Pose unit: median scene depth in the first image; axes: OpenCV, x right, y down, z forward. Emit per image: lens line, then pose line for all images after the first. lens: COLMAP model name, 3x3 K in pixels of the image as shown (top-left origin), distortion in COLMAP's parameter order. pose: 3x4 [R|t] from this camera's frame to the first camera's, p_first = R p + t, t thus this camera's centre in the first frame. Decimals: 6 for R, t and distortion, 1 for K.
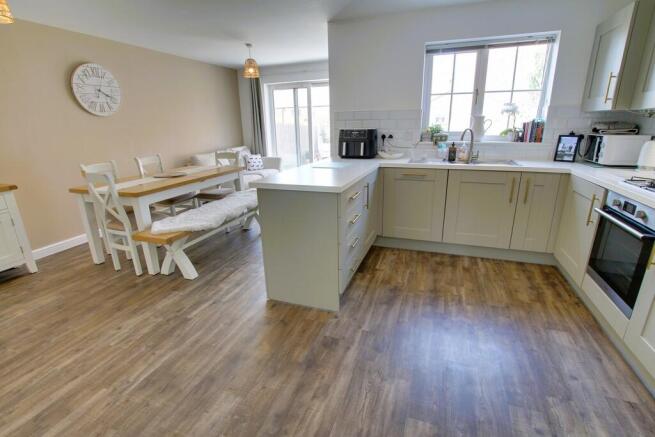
lens RADIAL K [[312.0, 0, 327.5], [0, 312.0, 218.5], [0, 0, 1]] dist [-0.035076, 0.006985]
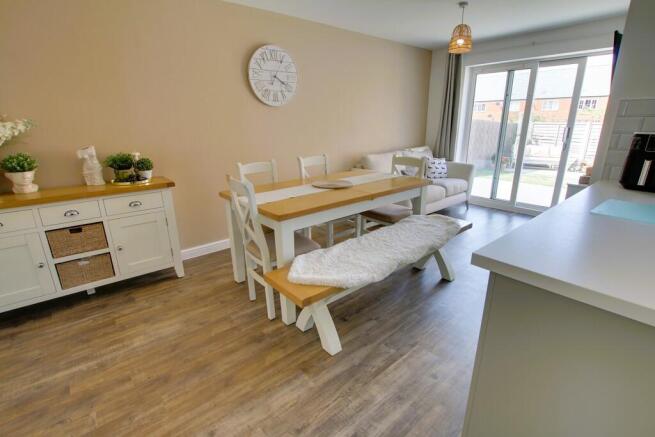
lens RADIAL K [[312.0, 0, 327.5], [0, 312.0, 218.5], [0, 0, 1]] dist [-0.035076, 0.006985]
pose [[0.866608, 0.161869, -0.472006, -0.146407], [-0.154450, 0.986483, 0.054732, -0.098900], [0.474485, 0.025470, 0.879895, 0.328894]]
